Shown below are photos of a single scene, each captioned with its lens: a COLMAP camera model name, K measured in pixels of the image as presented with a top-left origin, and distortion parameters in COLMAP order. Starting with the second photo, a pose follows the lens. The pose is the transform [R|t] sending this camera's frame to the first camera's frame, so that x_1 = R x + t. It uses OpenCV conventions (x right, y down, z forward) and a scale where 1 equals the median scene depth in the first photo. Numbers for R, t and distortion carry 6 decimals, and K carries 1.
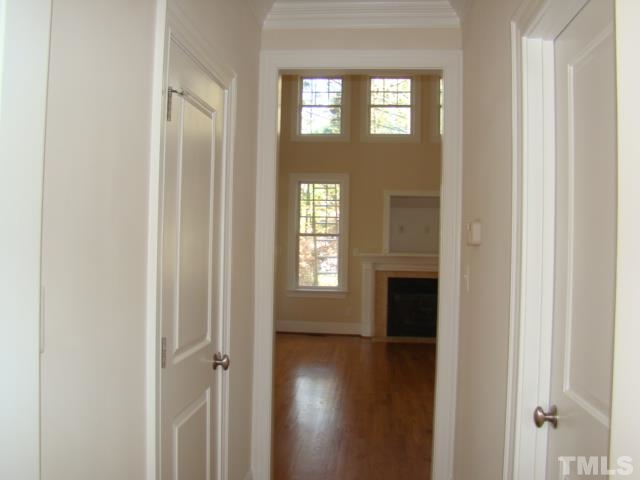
lens RADIAL K [[595.2, 0, 320.0], [0, 595.2, 240.0], [0, 0, 1]] dist [-0.135311, 0.003877]
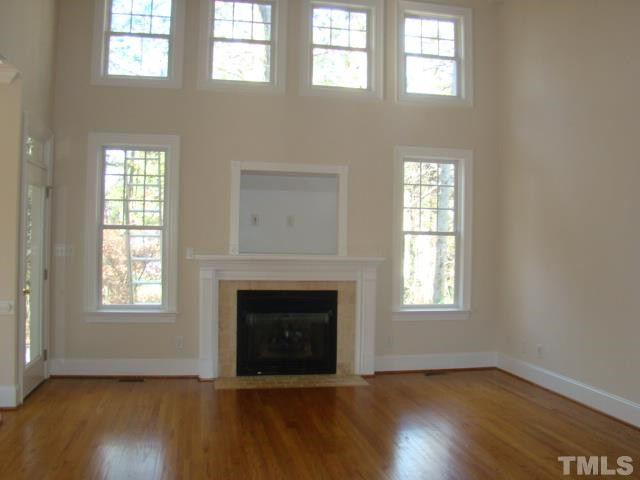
lens RADIAL K [[595.2, 0, 320.0], [0, 595.2, 240.0], [0, 0, 1]] dist [-0.135311, 0.003877]
pose [[0.958812, -0.001793, 0.284035, 0.012321], [0.001695, 0.999998, 0.000590, 0.005420], [-0.284036, -0.000084, 0.958814, 0.320720]]
